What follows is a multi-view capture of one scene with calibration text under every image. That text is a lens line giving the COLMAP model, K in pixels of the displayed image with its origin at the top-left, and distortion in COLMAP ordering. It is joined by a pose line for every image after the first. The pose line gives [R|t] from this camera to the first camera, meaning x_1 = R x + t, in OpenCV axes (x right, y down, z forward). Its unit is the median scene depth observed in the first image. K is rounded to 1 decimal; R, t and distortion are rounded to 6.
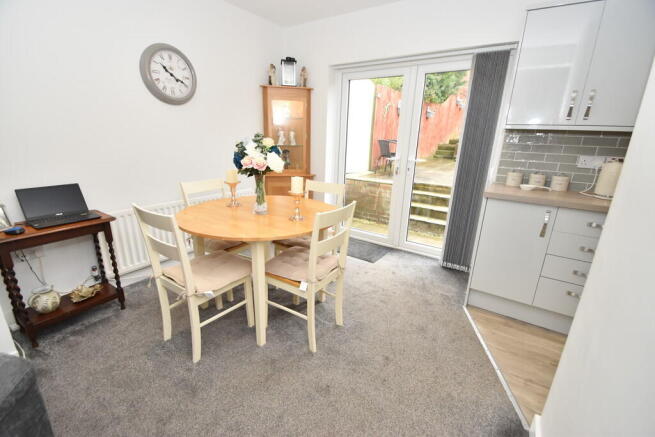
lens RADIAL K [[286.8, 0, 326.7], [0, 286.8, 223.0], [0, 0, 1]] dist [0.002138, -0.001368]
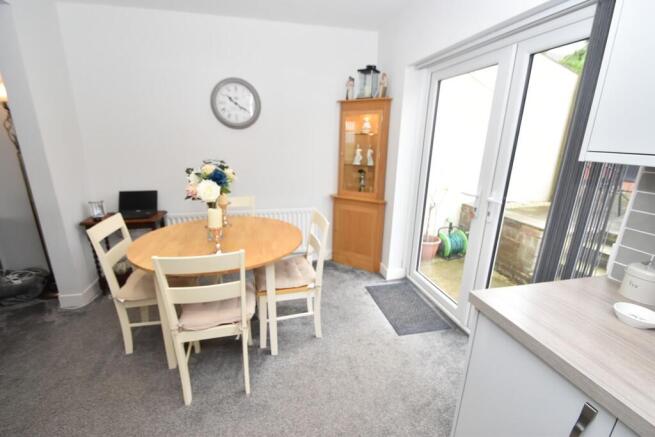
lens RADIAL K [[286.8, 0, 325.6], [0, 286.8, 224.3], [0, 0, 1]] dist [0.002138, -0.001368]
pose [[0.744332, 0.172602, -0.645119, 0.415834], [-0.188320, 0.981067, 0.045203, -0.122983], [0.640707, 0.087843, 0.762744, 0.300446]]
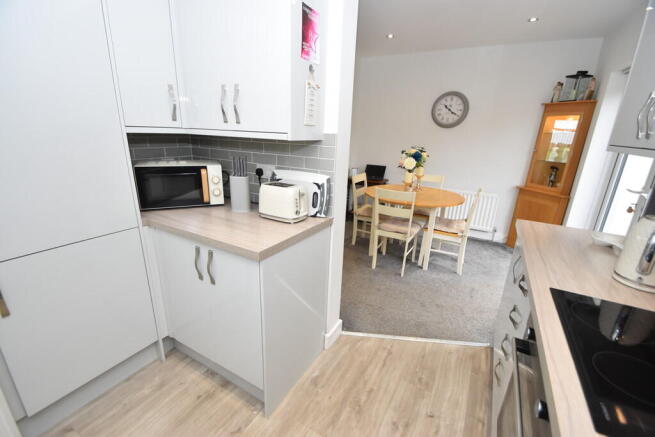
lens RADIAL K [[286.8, 0, 326.8], [0, 286.8, 224.3], [0, 0, 1]] dist [0.002138, -0.001368]
pose [[0.088081, 0.287997, -0.953572, 0.849790], [-0.321114, 0.914397, 0.246504, -0.079446], [0.942936, 0.284493, 0.173021, 0.192417]]
